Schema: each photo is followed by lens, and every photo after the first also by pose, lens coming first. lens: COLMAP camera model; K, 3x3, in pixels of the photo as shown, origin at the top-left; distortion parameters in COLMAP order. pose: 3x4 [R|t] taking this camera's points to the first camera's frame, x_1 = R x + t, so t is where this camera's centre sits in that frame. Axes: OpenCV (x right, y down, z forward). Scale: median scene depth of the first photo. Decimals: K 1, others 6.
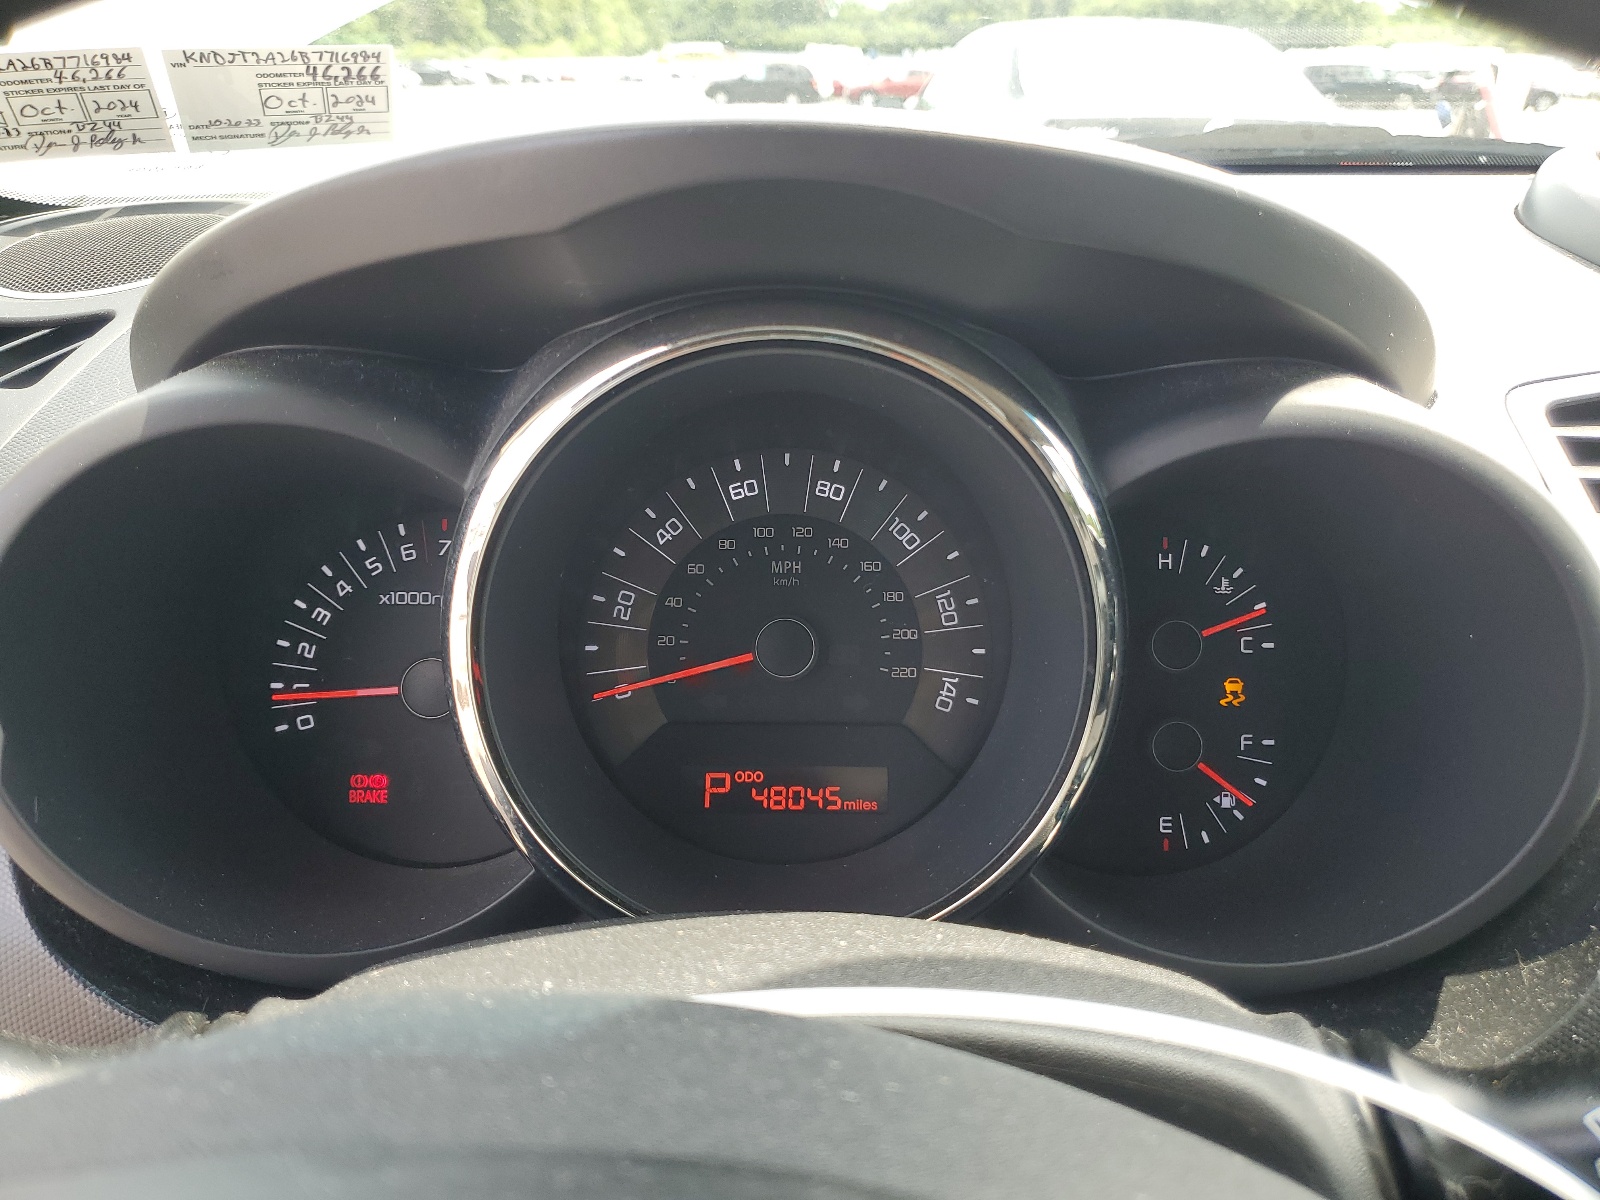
lens RADIAL K [[1240.5, 0, 805.1], [0, 1240.5, 607.3], [0, 0, 1]] dist [-0.014098, -0.005690]
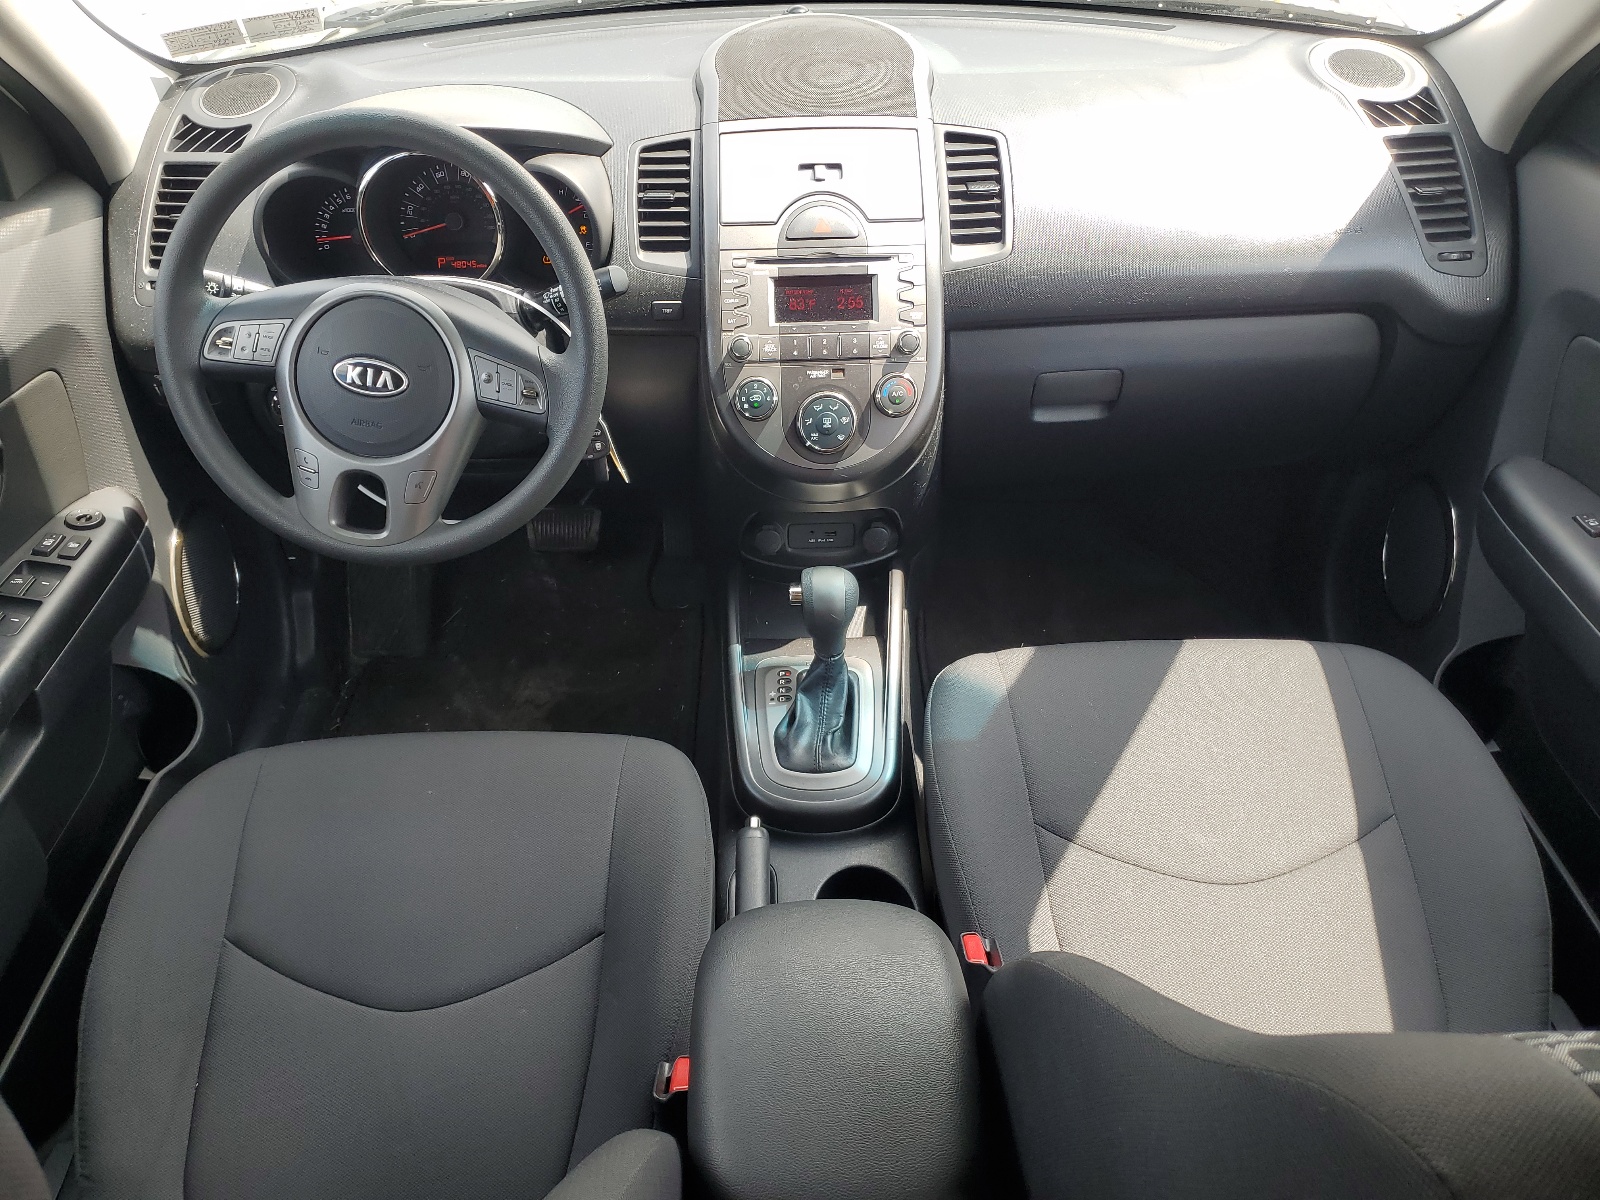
lens RADIAL K [[1240.5, 0, 789.1], [0, 1240.5, 601.1], [0, 0, 1]] dist [-0.014098, -0.005690]
pose [[0.999559, -0.027341, -0.011566, 0.958163], [0.029646, 0.939608, 0.340966, -0.126041], [0.001545, -0.341158, 0.940005, -2.741592]]
